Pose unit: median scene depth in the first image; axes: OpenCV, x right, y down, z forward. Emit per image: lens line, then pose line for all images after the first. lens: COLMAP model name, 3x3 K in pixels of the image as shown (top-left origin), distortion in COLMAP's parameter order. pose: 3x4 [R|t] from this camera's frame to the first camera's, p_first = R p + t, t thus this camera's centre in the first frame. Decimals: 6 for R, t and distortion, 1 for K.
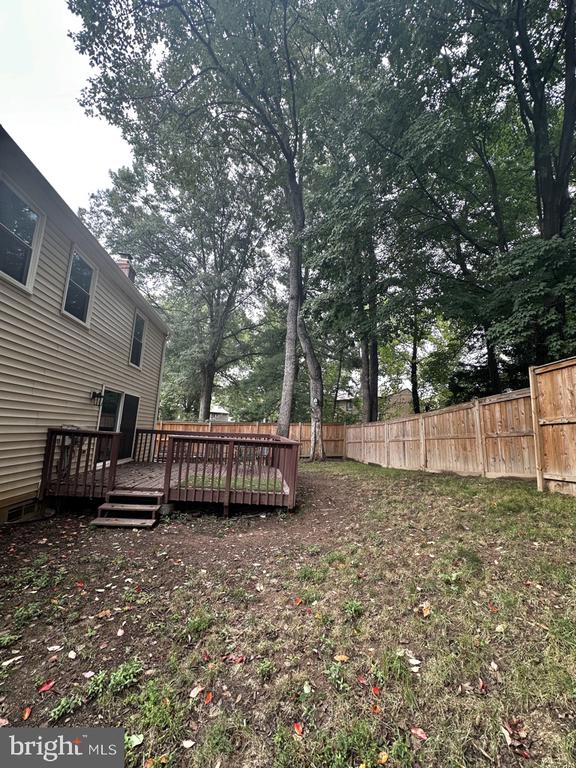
lens RADIAL K [[306.0, 0, 287.7], [0, 306.0, 381.6], [0, 0, 1]] dist [0.000357, -0.000425]
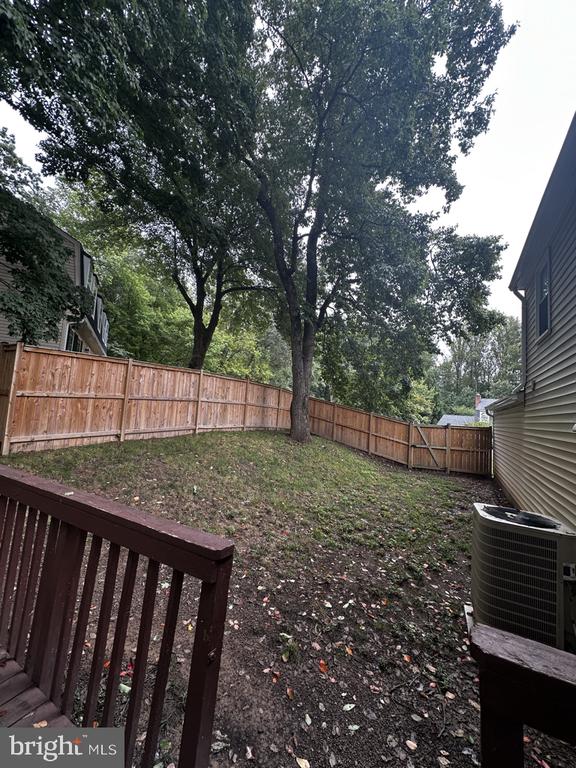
lens RADIAL K [[306.0, 0, 289.2], [0, 306.0, 381.7], [0, 0, 1]] dist [0.000357, -0.000425]
pose [[-0.817358, -0.051552, 0.573819, -0.735866], [-0.205339, 0.956648, -0.206543, 0.139993], [-0.538295, -0.286647, -0.792510, 1.601711]]
